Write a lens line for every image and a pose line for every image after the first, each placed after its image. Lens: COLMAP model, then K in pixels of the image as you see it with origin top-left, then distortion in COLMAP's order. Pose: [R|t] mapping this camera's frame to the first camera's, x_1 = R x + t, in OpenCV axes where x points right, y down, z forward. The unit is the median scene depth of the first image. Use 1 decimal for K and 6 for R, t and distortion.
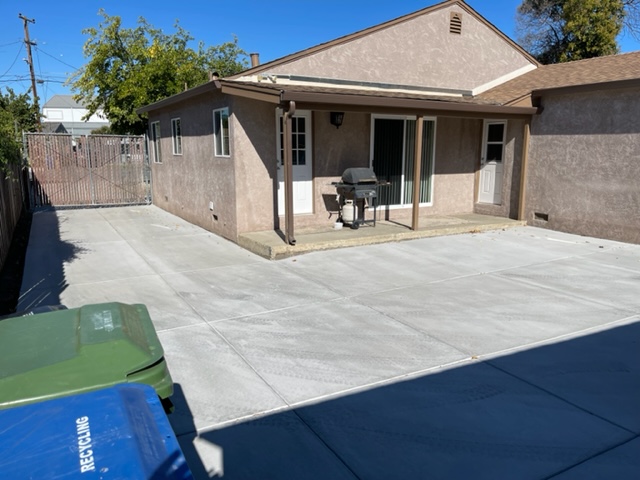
lens RADIAL K [[481.7, 0, 319.4], [0, 481.7, 243.2], [0, 0, 1]] dist [0.019710, -0.006457]
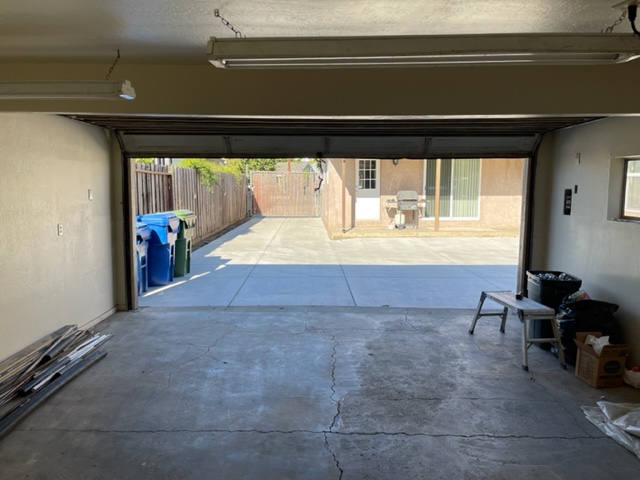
lens RADIAL K [[481.7, 0, 317.7], [0, 481.7, 240.5], [0, 0, 1]] dist [0.019710, -0.006457]
pose [[0.878941, 0.054844, -0.473767, 0.553528], [-0.087508, 0.995047, -0.047159, 0.098510], [0.468834, 0.082908, 0.879387, -0.473934]]
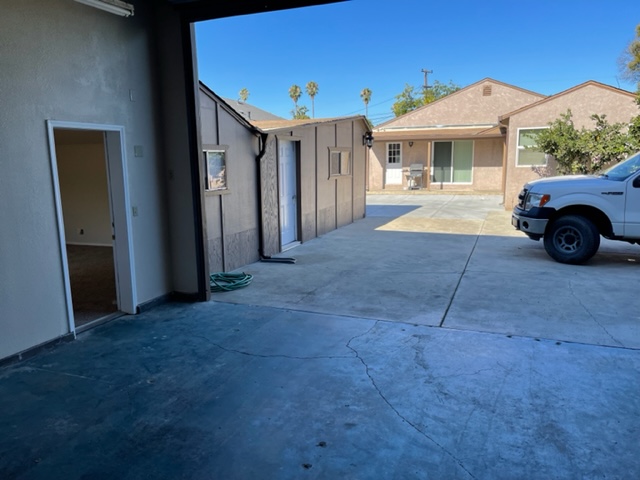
lens RADIAL K [[481.7, 0, 322.4], [0, 481.7, 241.8], [0, 0, 1]] dist [0.019710, -0.006457]
pose [[0.640057, 0.122238, -0.758542, 1.541331], [-0.129809, 0.990275, 0.050048, 0.151391], [0.757283, 0.066432, 0.649700, -0.796746]]
